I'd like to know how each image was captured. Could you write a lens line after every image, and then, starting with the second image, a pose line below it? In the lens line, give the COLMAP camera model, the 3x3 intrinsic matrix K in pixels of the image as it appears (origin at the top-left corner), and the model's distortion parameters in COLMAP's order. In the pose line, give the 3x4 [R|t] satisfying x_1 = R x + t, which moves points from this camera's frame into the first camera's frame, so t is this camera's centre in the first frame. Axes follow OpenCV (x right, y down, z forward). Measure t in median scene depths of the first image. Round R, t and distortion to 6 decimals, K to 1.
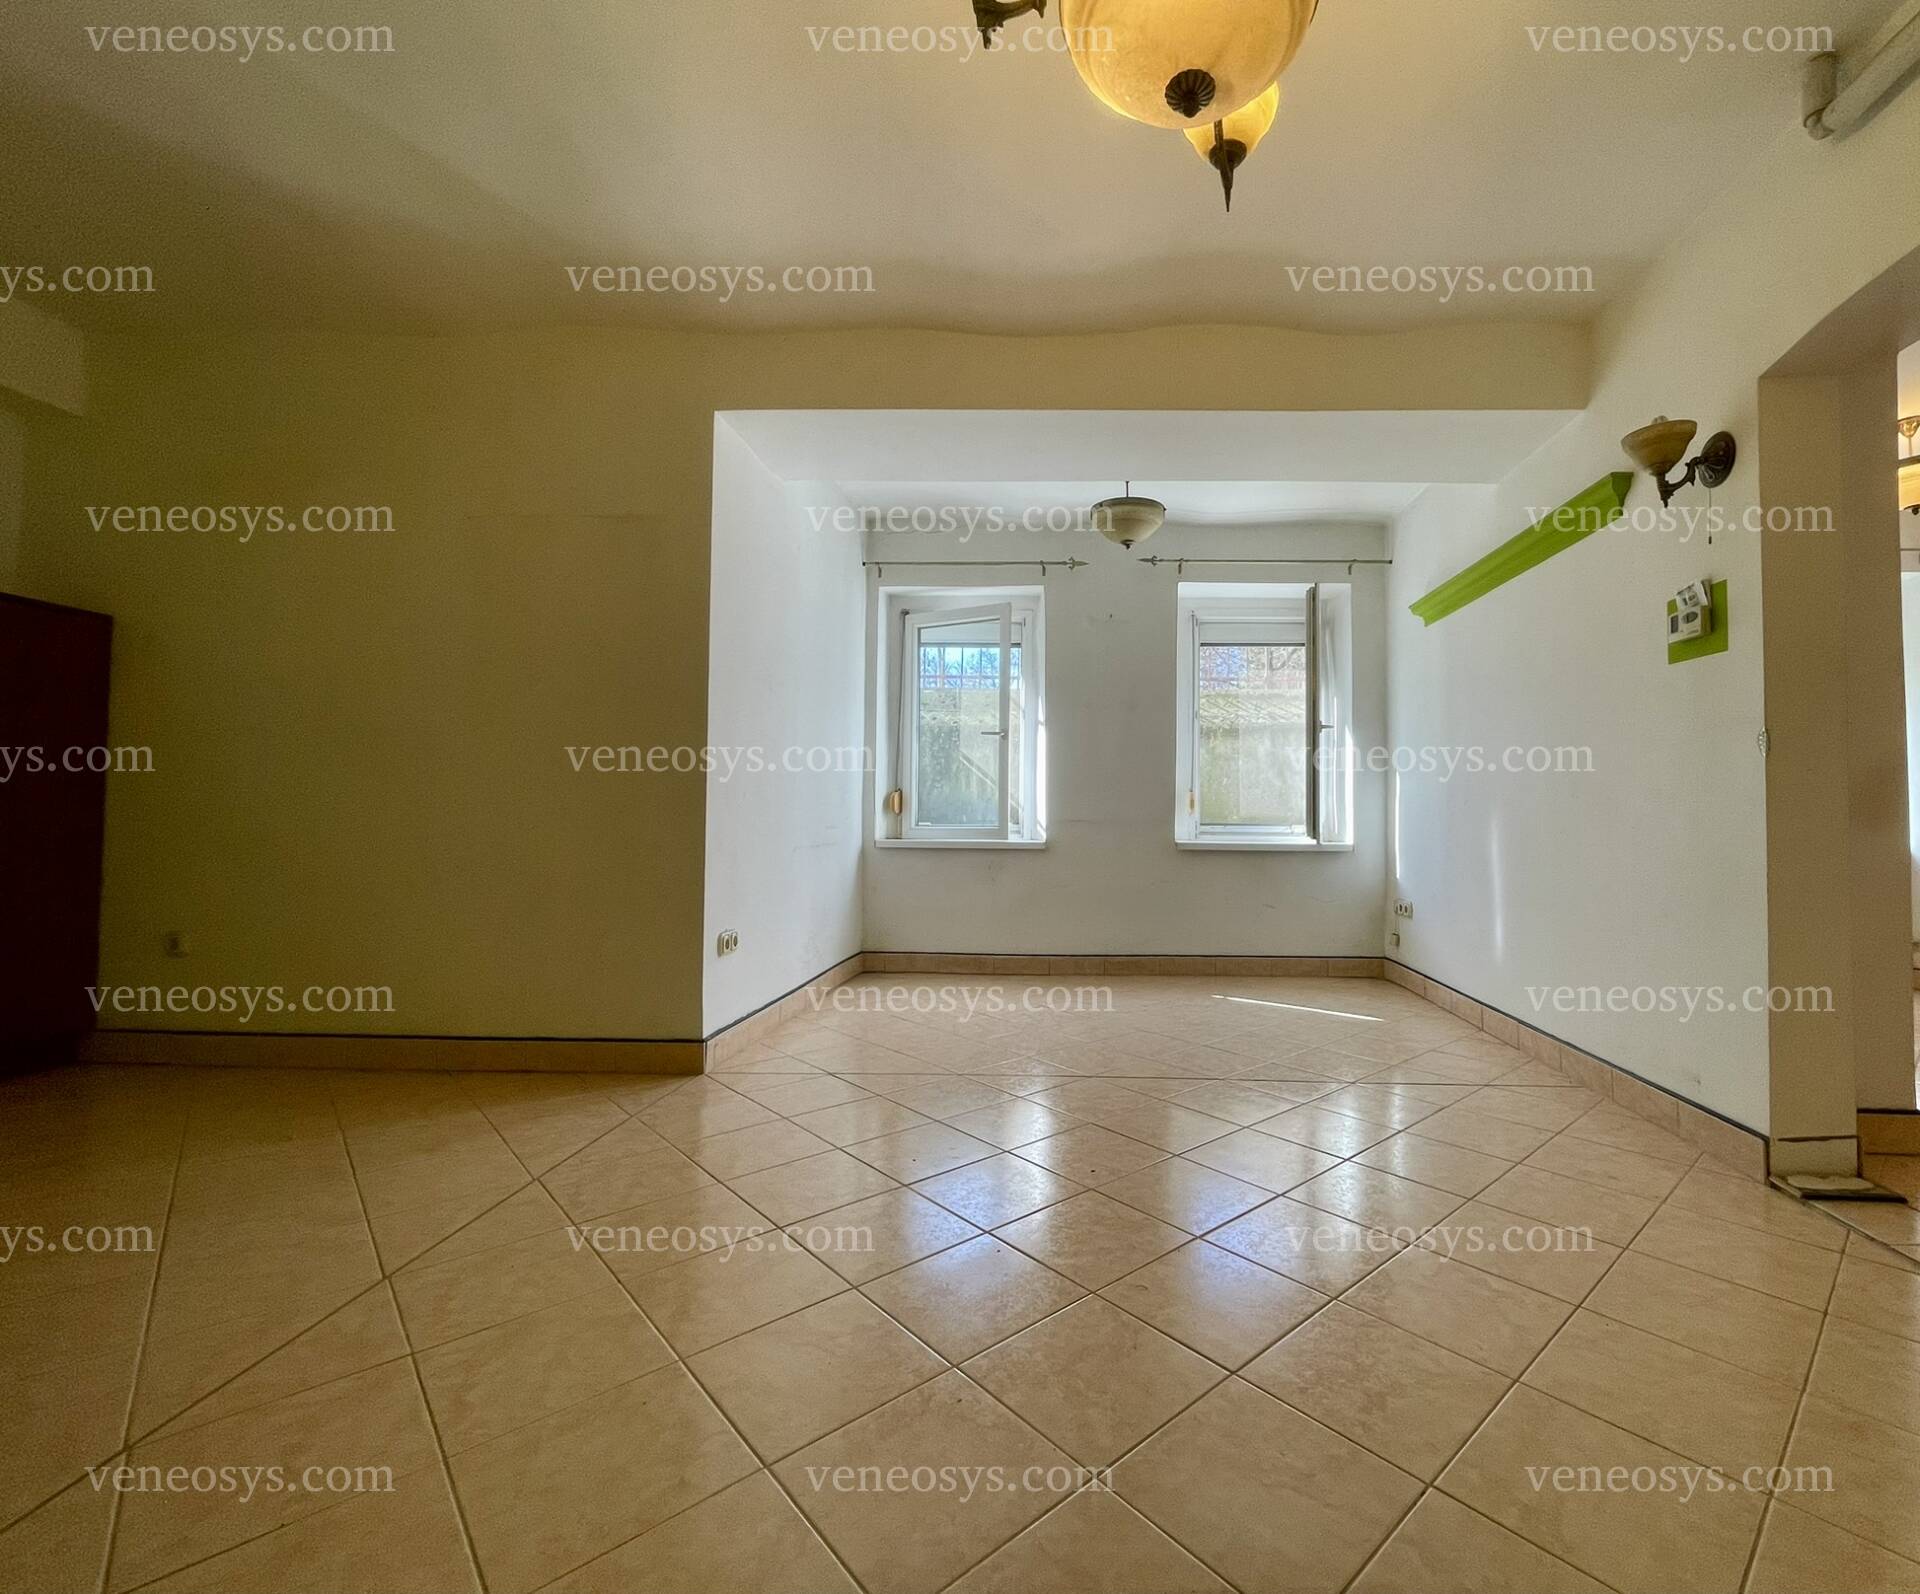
lens RADIAL K [[860.6, 0, 959.9], [0, 860.6, 788.7], [0, 0, 1]] dist [0.008058, -0.000164]
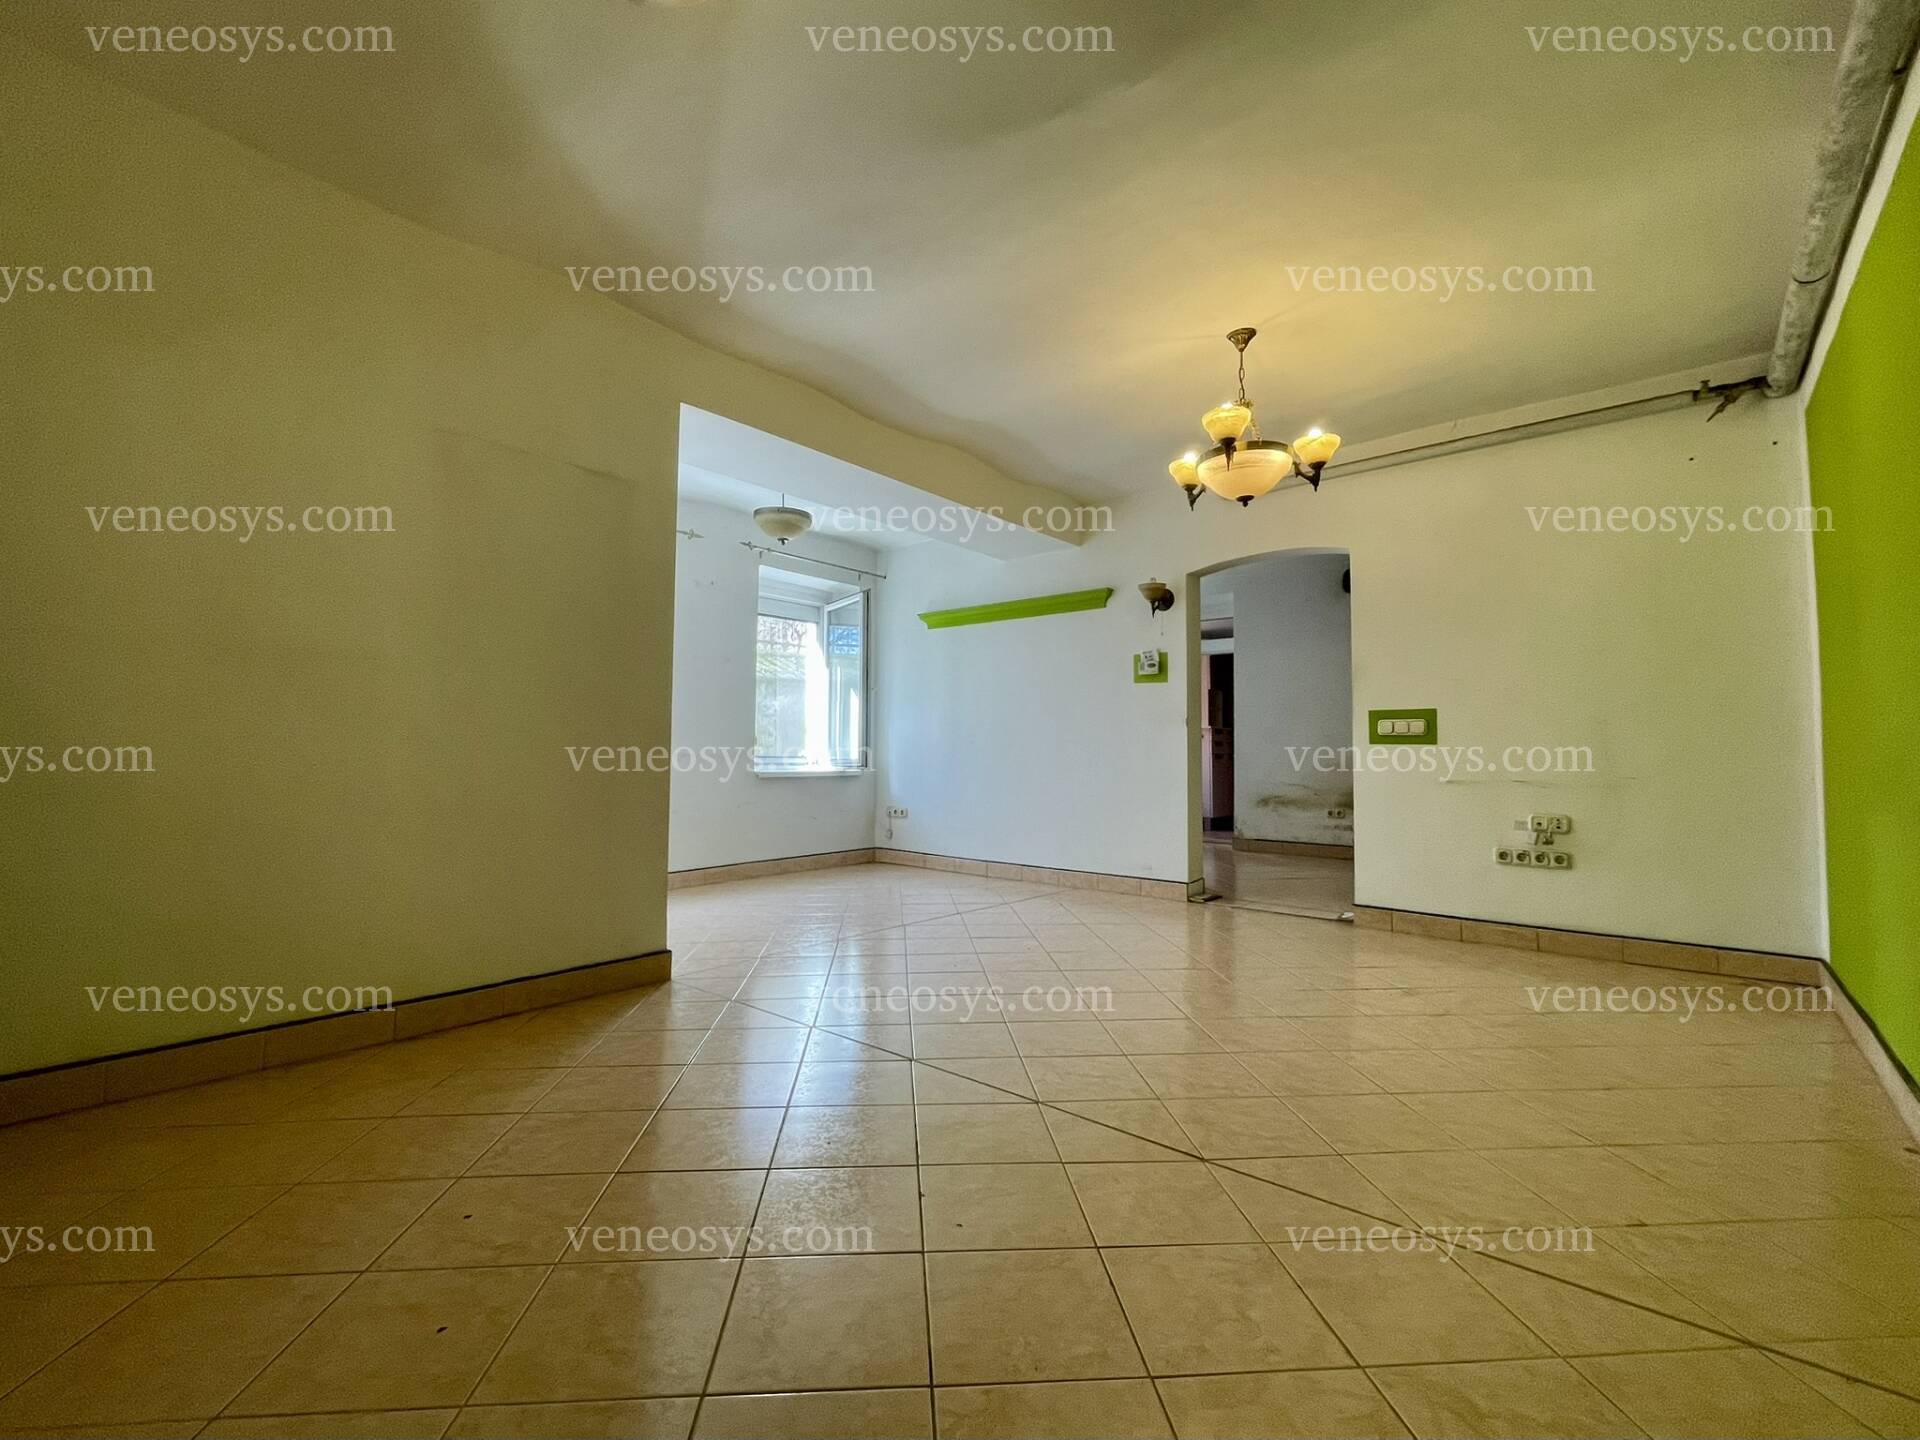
lens RADIAL K [[821.9, 0, 966.4], [0, 821.9, 709.9], [0, 0, 1]] dist [0.007175, -0.002006]
pose [[0.631267, 0.036751, 0.774694, -0.894145], [-0.026732, 0.999314, -0.025624, -0.009129], [-0.775105, -0.004533, 0.631816, 0.007455]]
